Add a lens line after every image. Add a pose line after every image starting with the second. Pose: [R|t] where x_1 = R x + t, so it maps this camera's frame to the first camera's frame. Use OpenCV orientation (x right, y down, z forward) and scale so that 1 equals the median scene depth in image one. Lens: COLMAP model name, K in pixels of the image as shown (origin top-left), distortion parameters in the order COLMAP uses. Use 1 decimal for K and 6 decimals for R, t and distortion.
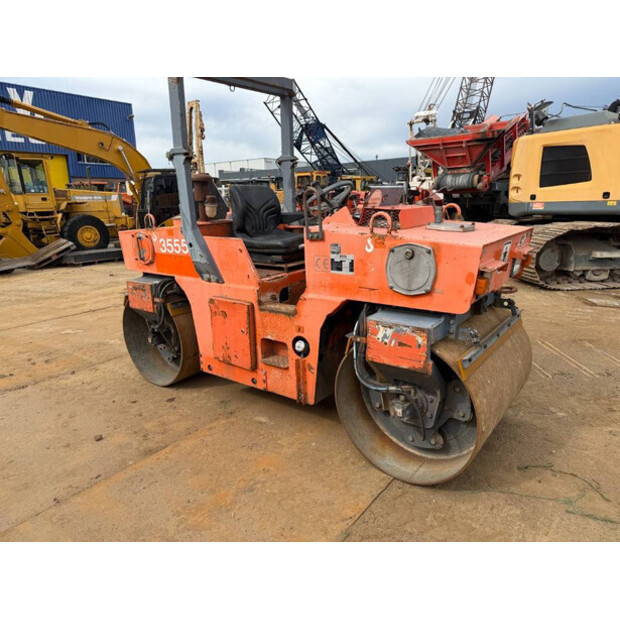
lens RADIAL K [[427.7, 0, 307.8], [0, 427.7, 313.5], [0, 0, 1]] dist [0.102629, -0.131425]
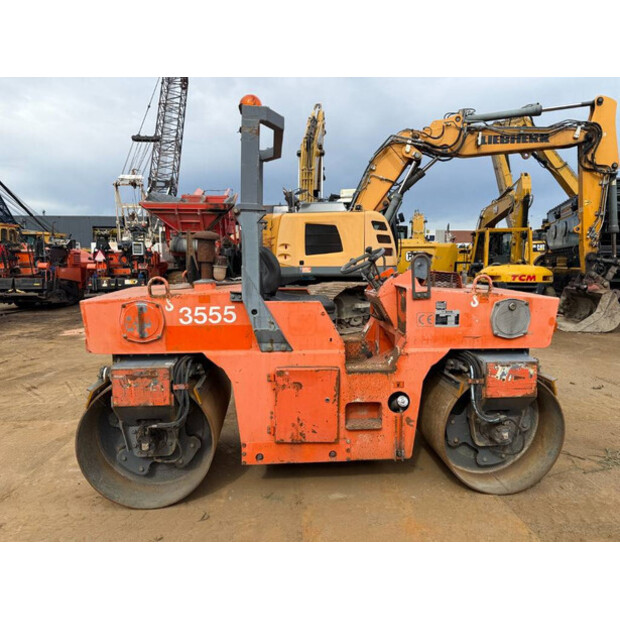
lens RADIAL K [[429.1, 0, 310.0], [0, 429.1, 310.0], [0, 0, 1]] dist [0.093026, -0.121967]
pose [[0.746781, -0.053022, 0.662953, -0.740627], [0.147926, 0.985090, -0.087844, -0.069867], [-0.648410, 0.163668, 0.743490, 0.288499]]
